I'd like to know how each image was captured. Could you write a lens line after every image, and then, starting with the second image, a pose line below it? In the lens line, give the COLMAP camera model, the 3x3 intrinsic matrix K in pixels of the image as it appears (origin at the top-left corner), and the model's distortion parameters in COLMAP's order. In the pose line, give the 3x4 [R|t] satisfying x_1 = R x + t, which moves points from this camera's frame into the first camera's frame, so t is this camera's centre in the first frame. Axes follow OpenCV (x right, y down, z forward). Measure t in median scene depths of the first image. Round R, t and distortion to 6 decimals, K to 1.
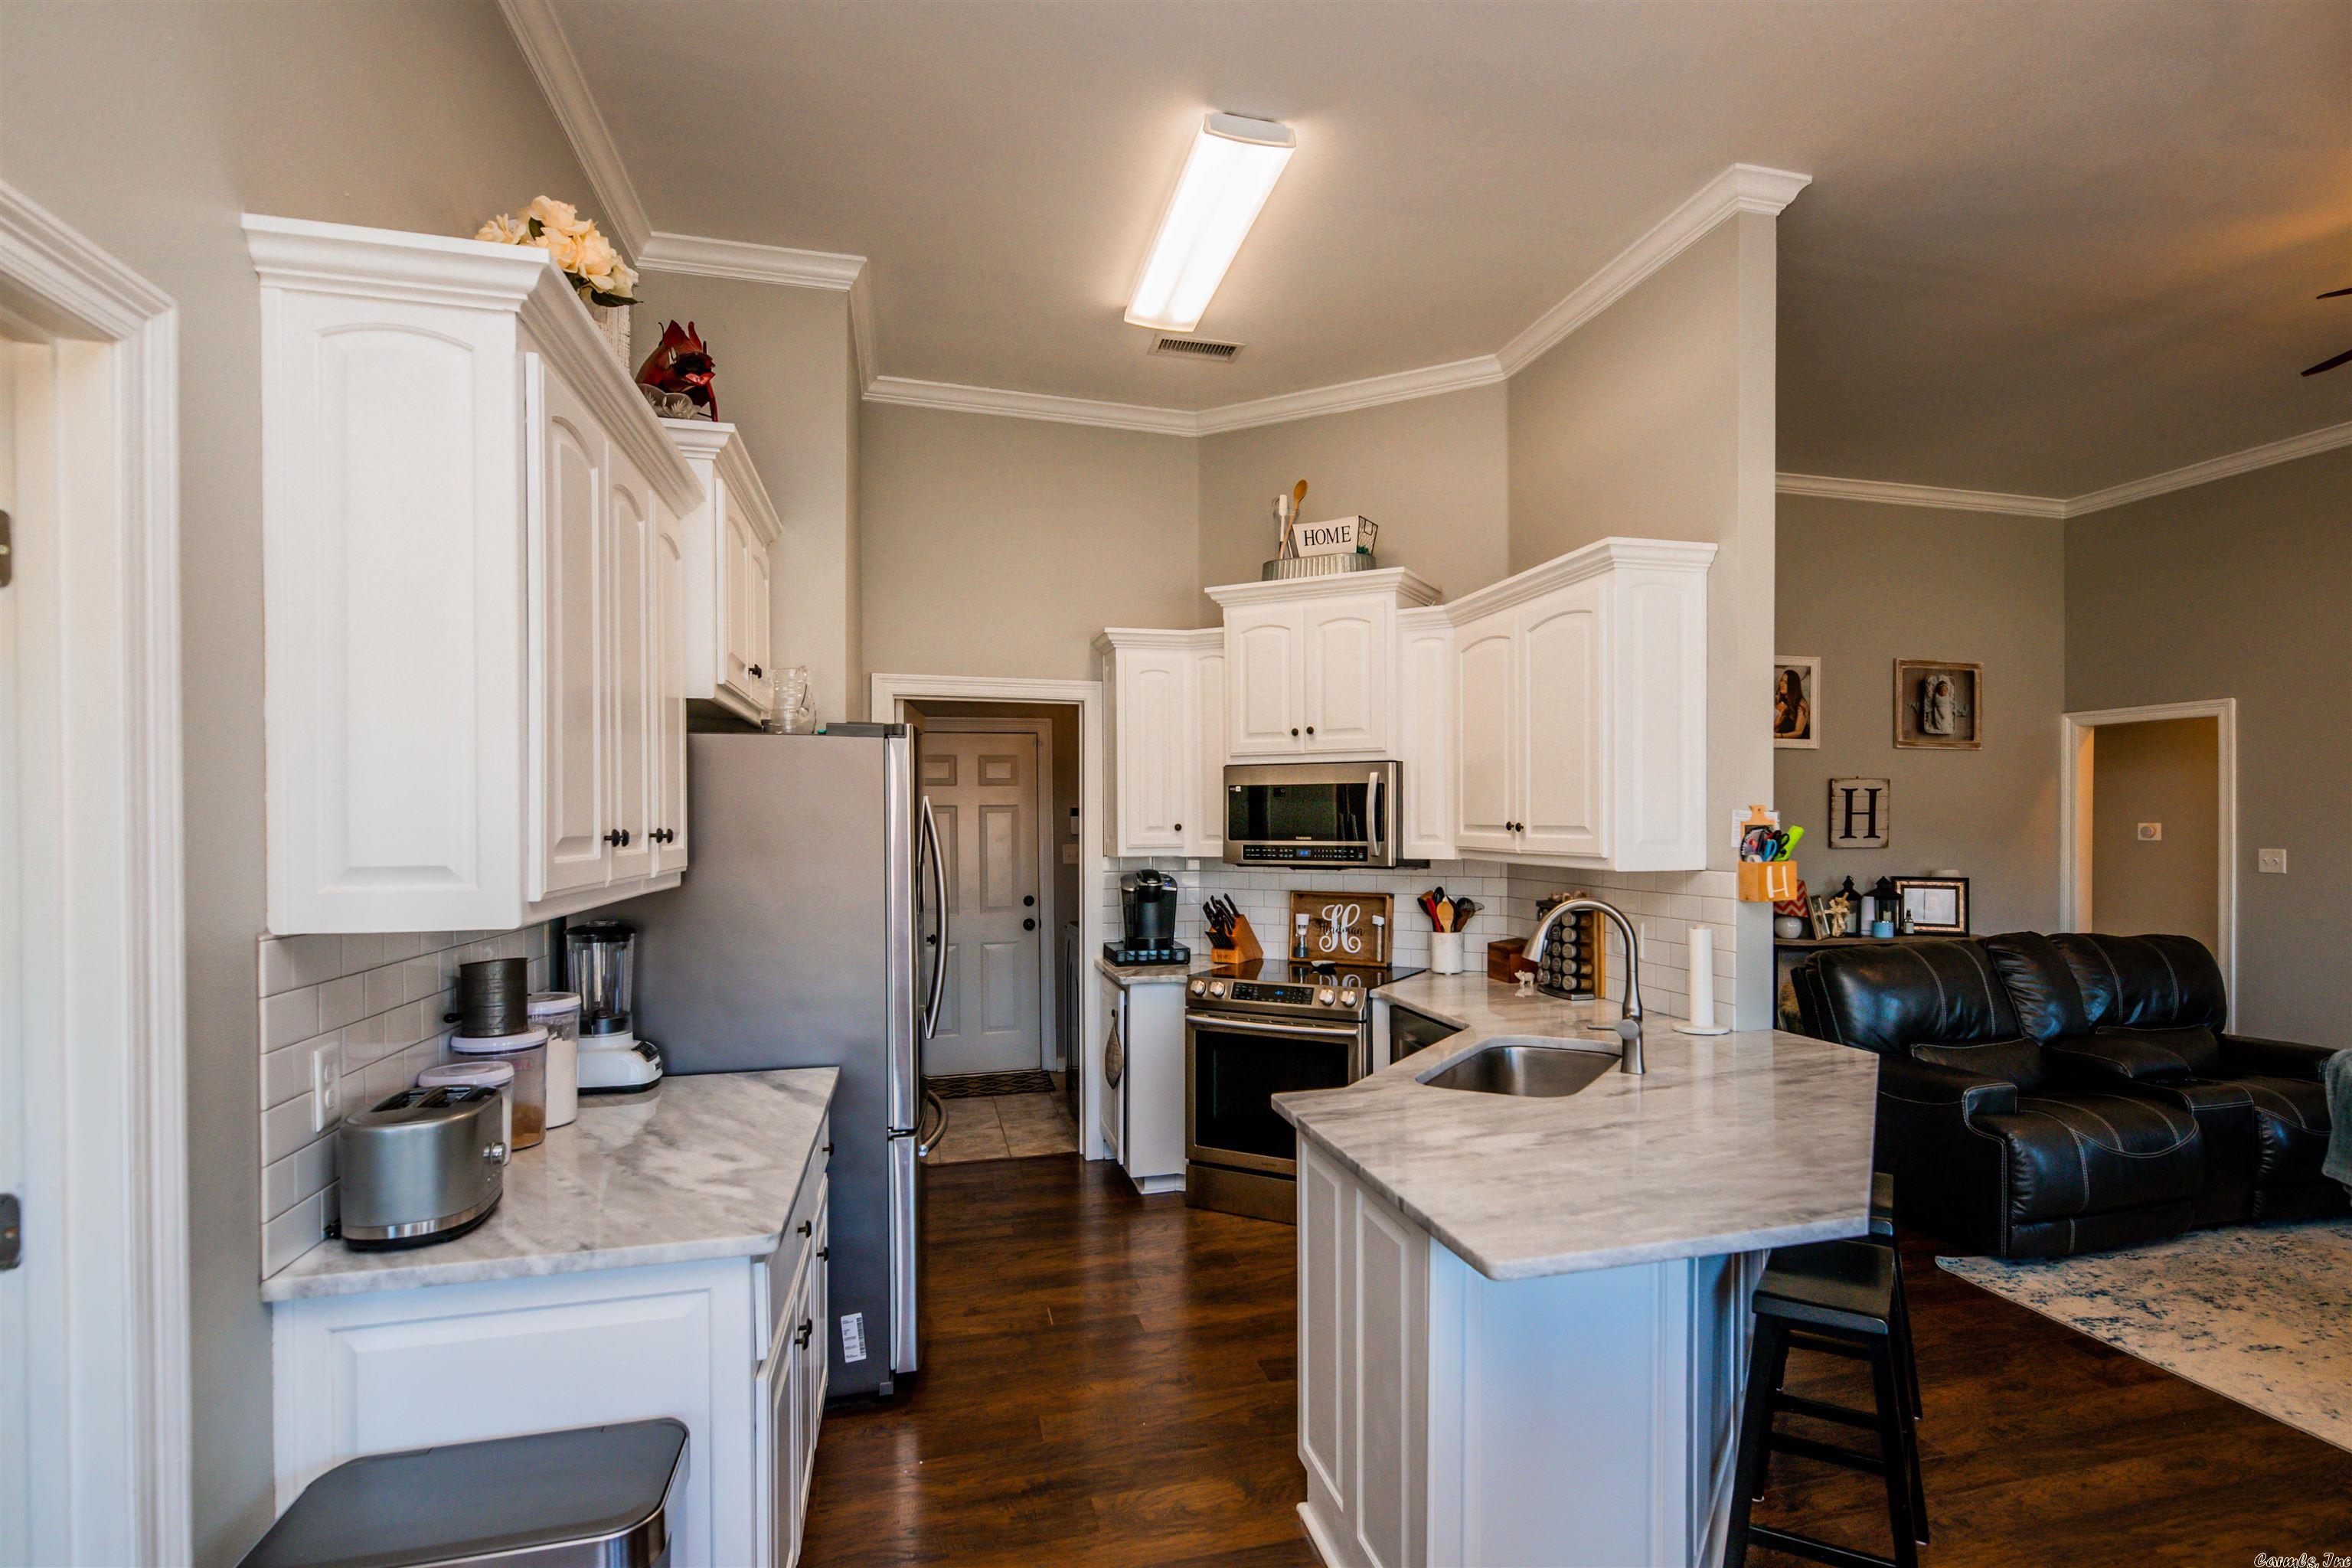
lens RADIAL K [[1131.3, 0, 1243.0], [0, 1131.3, 834.3], [0, 0, 1]] dist [0.002764, -0.002438]
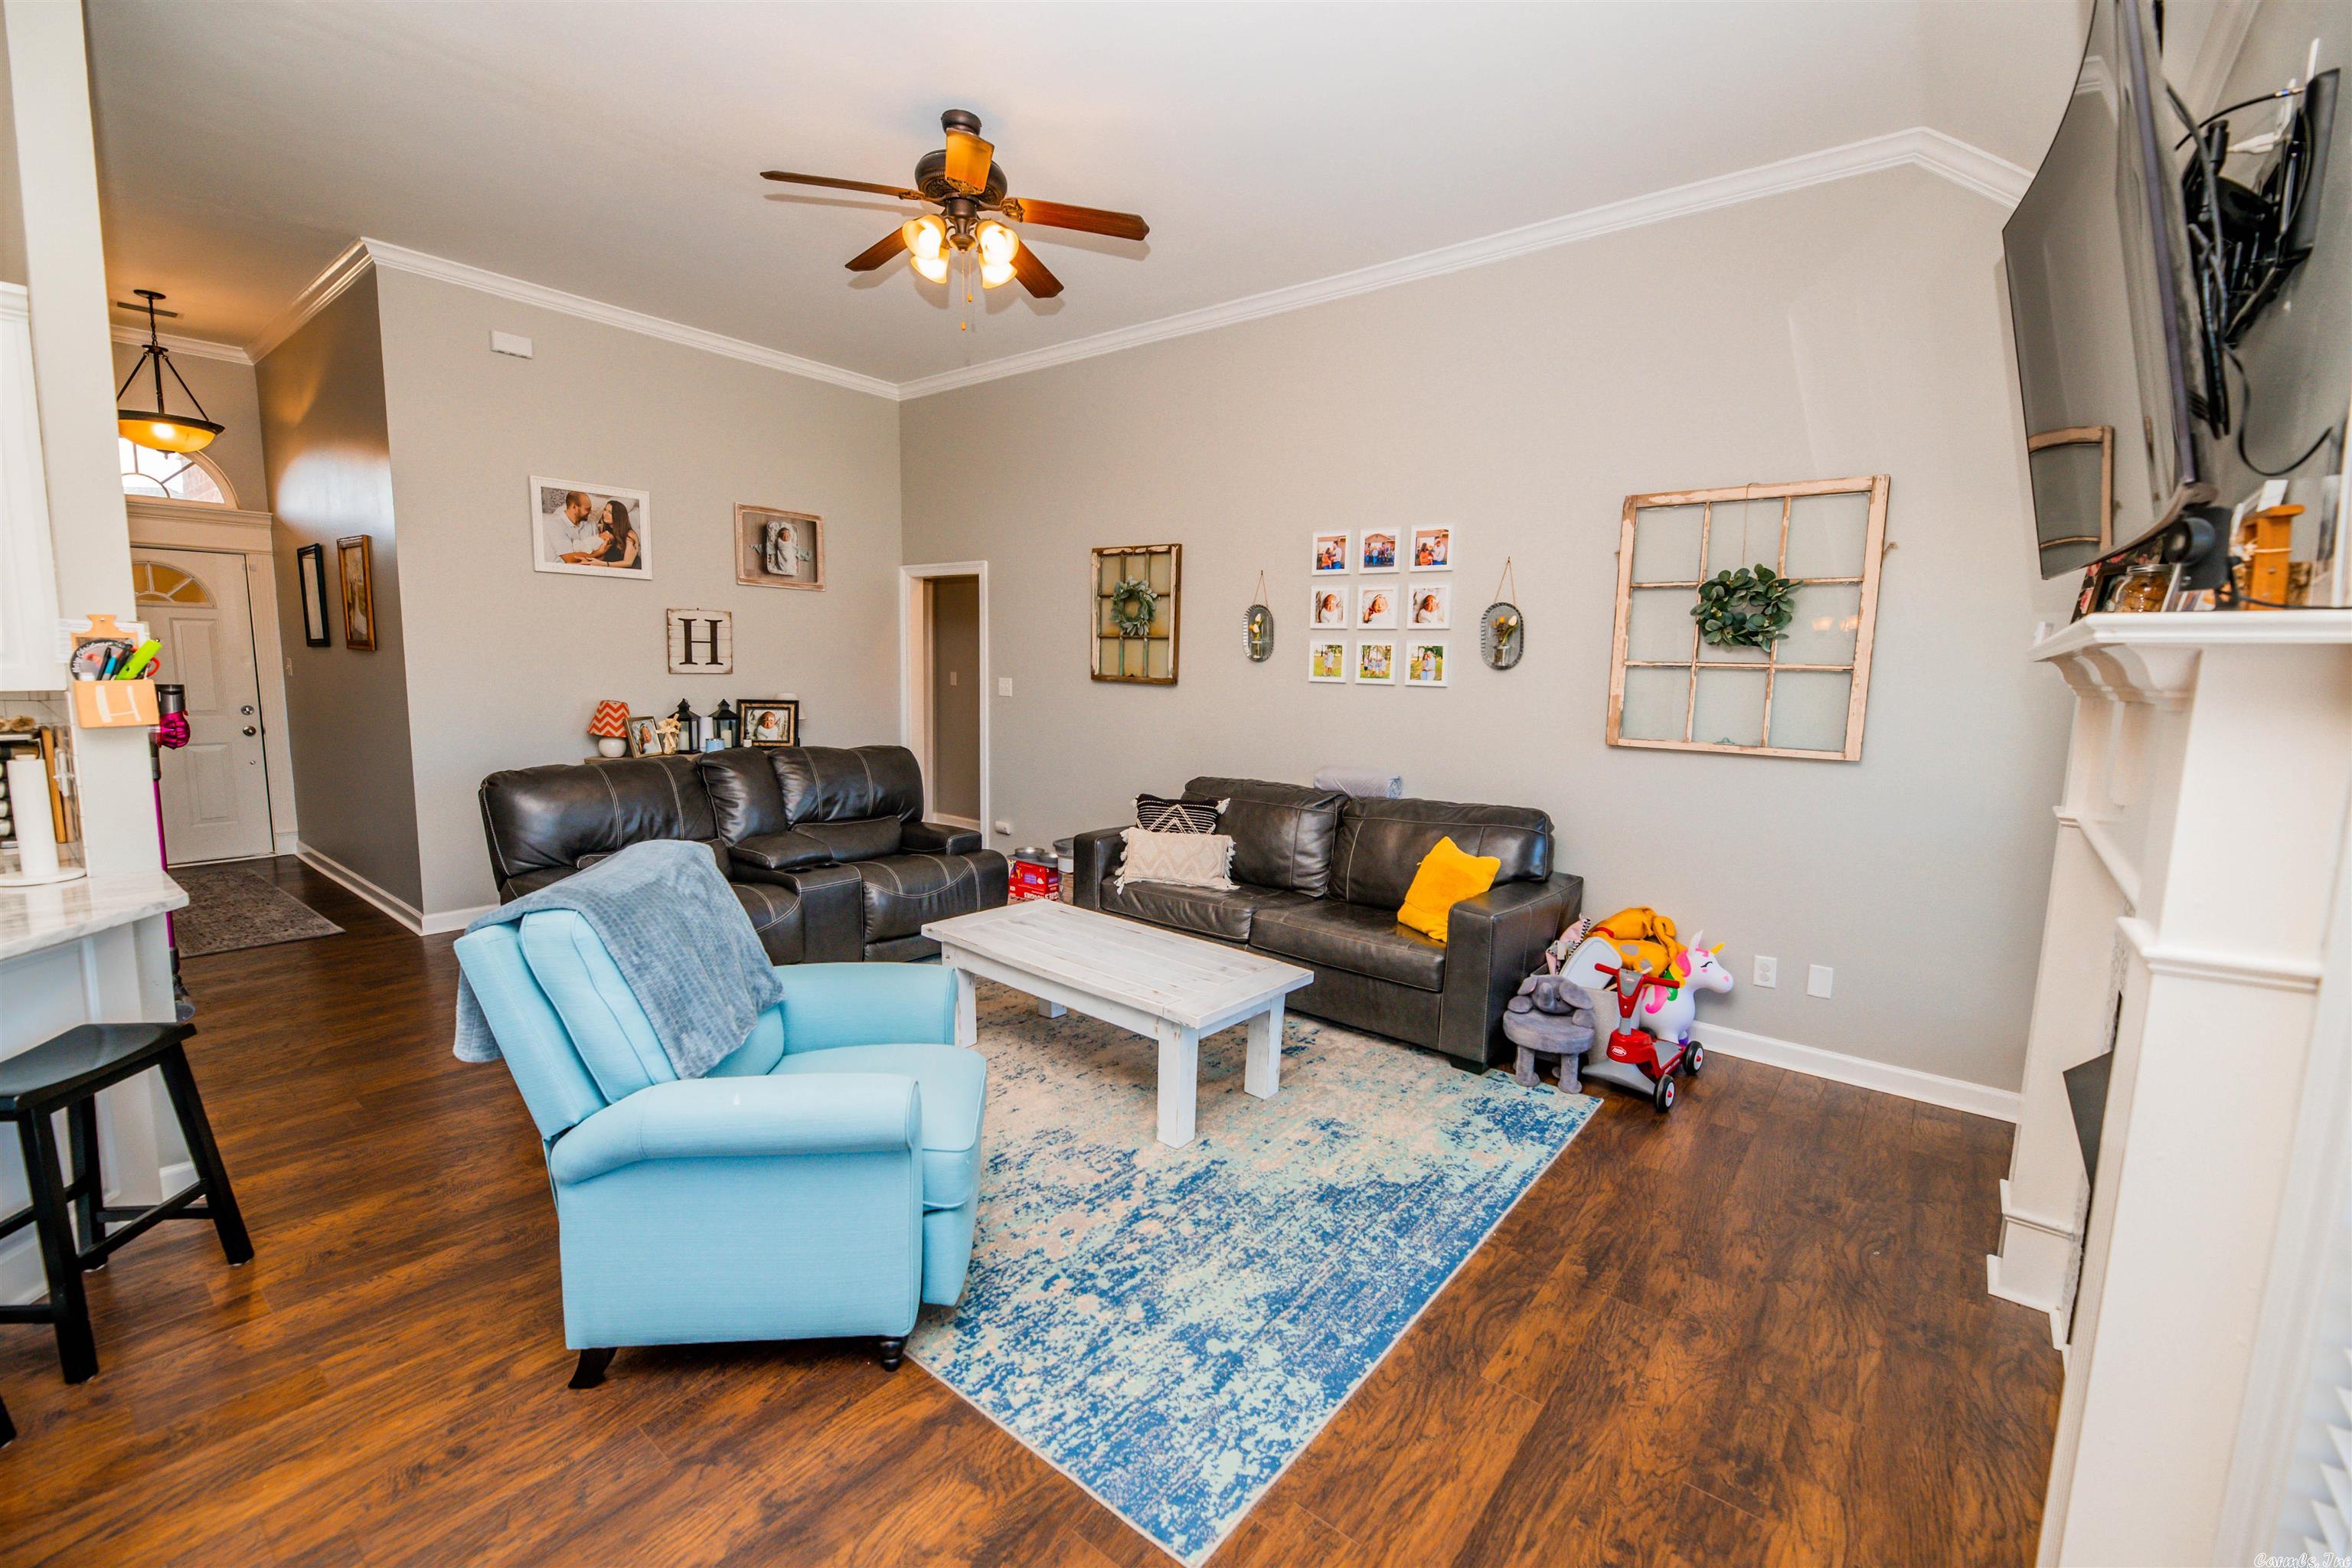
lens RADIAL K [[989.9, 0, 1108.6], [0, 989.9, 781.1], [0, 0, 1]] dist [-0.001374, -0.001291]
pose [[0.814663, -0.050165, 0.577760, 0.428926], [-0.018214, 0.993547, 0.111949, 0.001419], [-0.579648, -0.101724, 0.808493, -0.032872]]
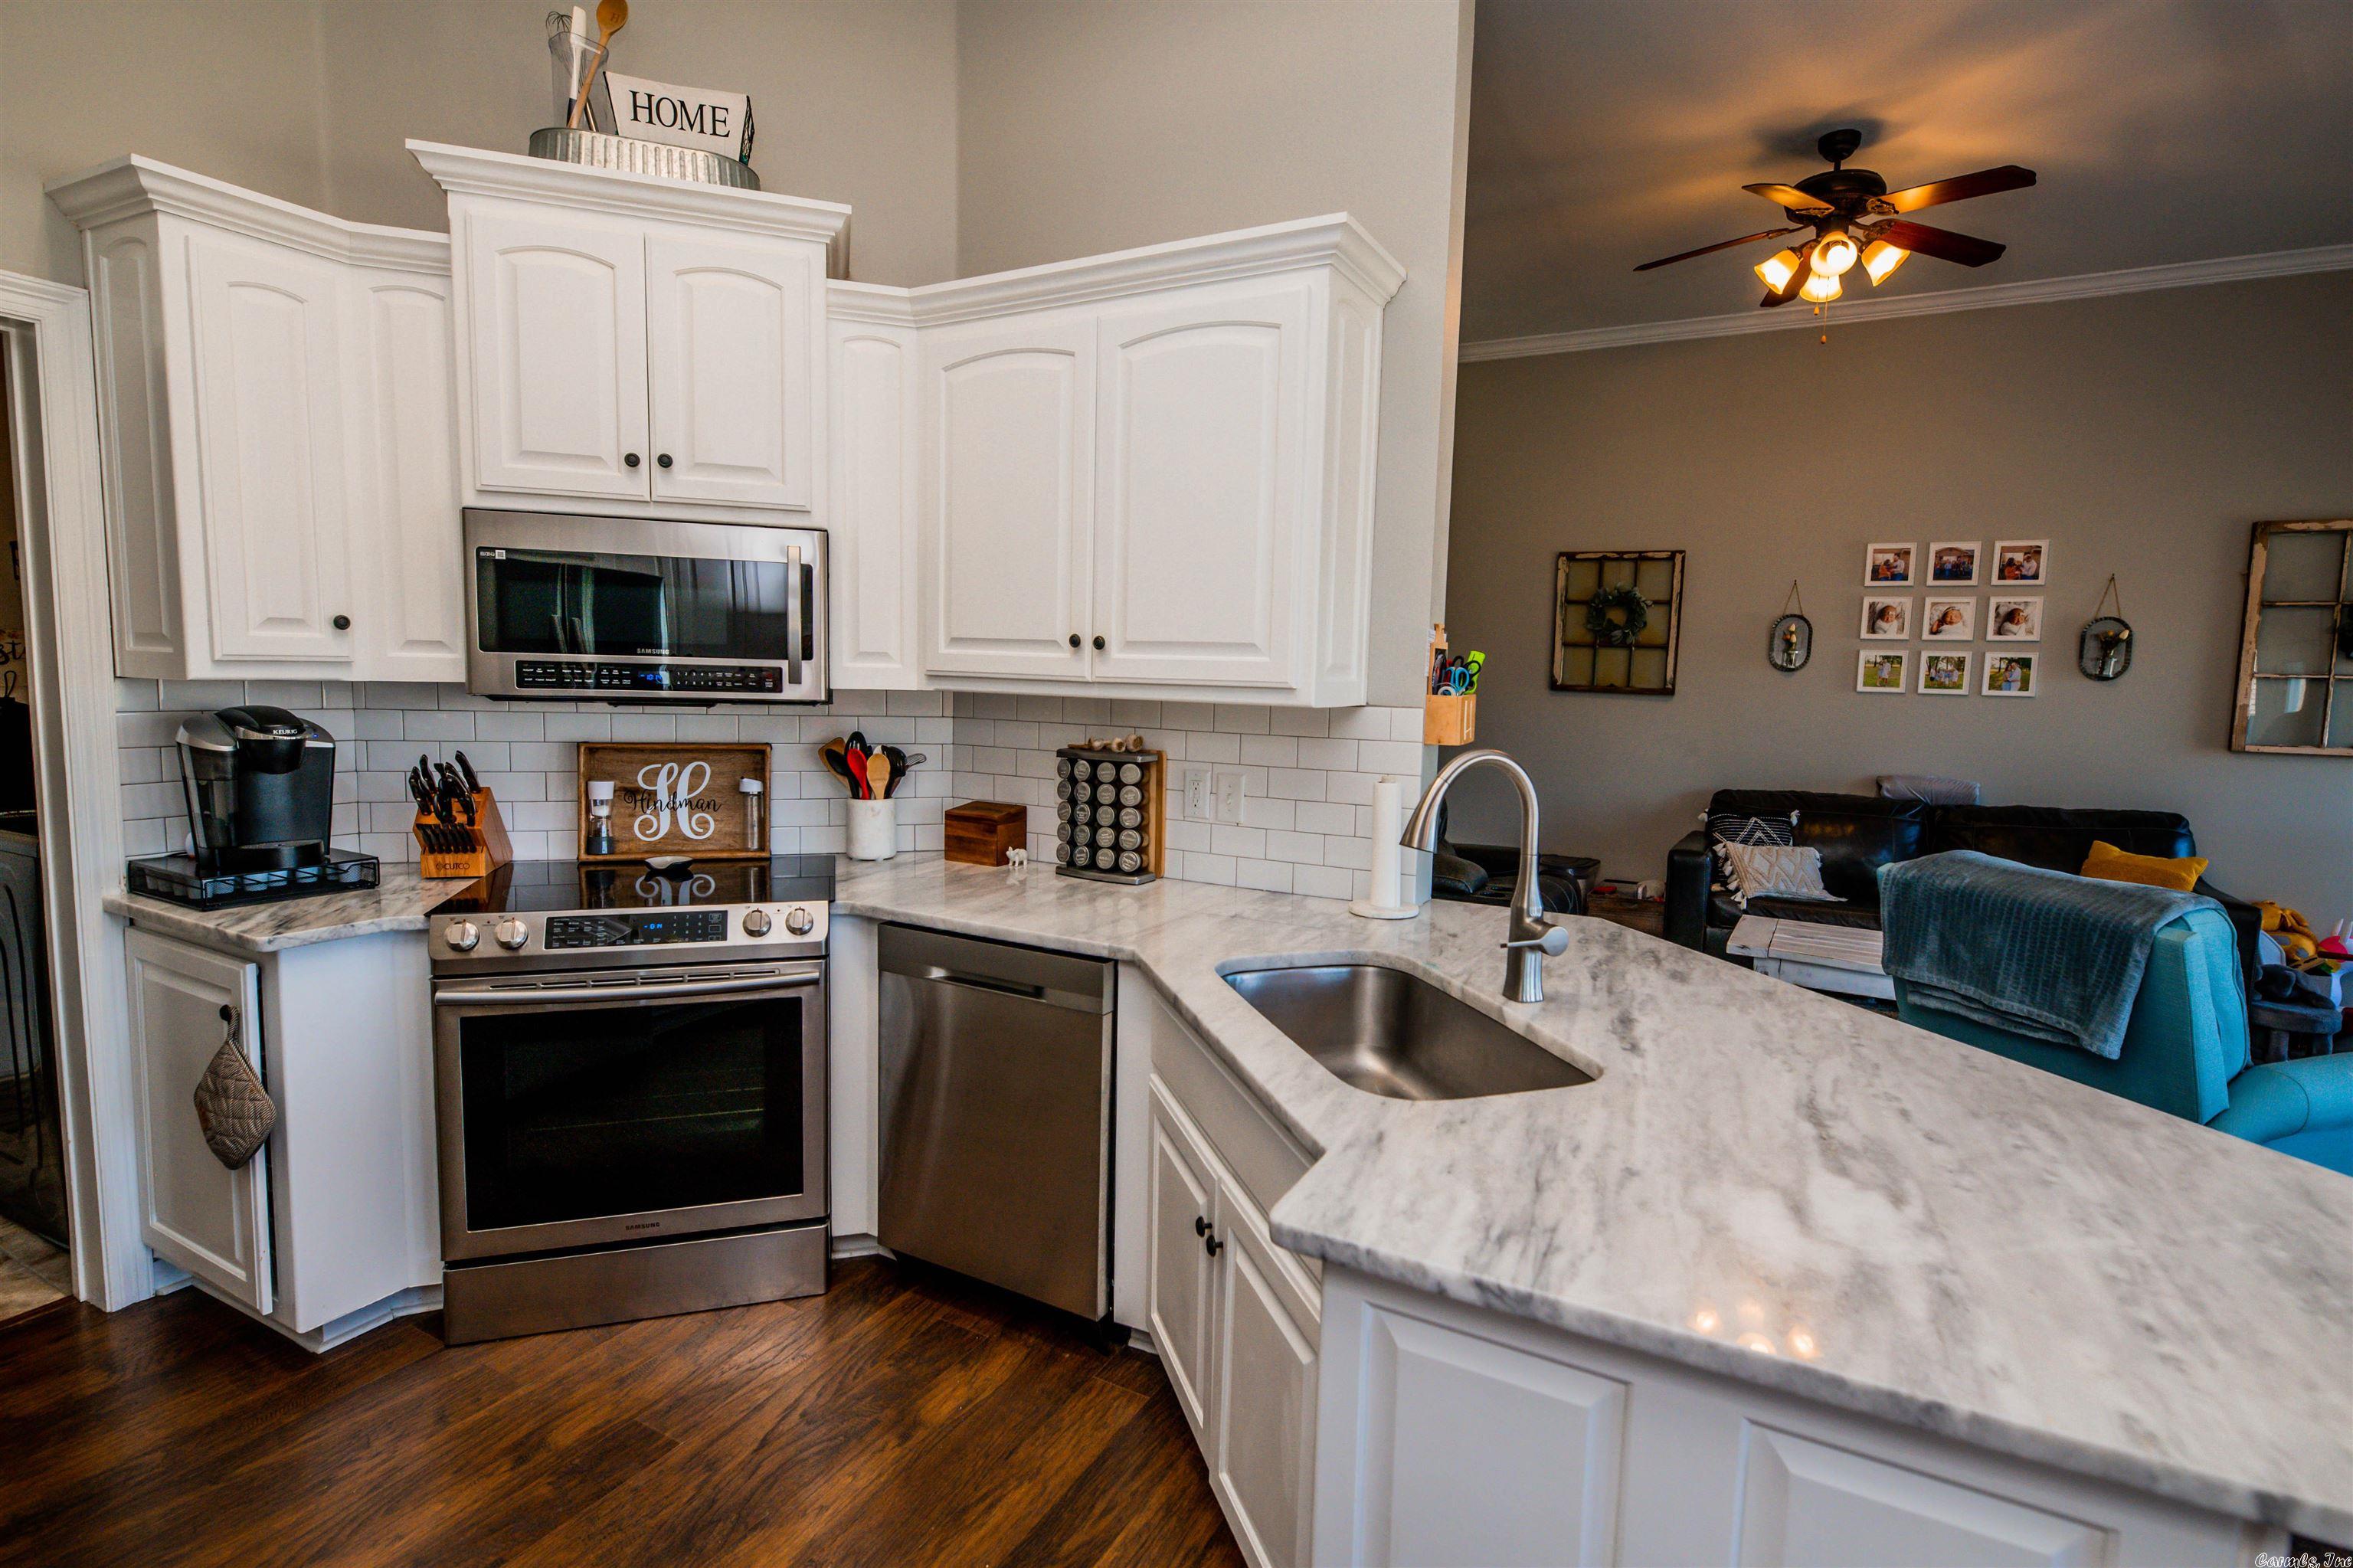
lens RADIAL K [[1131.8, 0, 1173.2], [0, 1131.8, 777.7], [0, 0, 1]] dist [0.002764, -0.002438]
pose [[0.699869, -0.047949, 0.712660, -0.163131], [-0.020665, 0.995967, 0.087305, 0.011157], [-0.713973, -0.075829, 0.696055, 0.384149]]
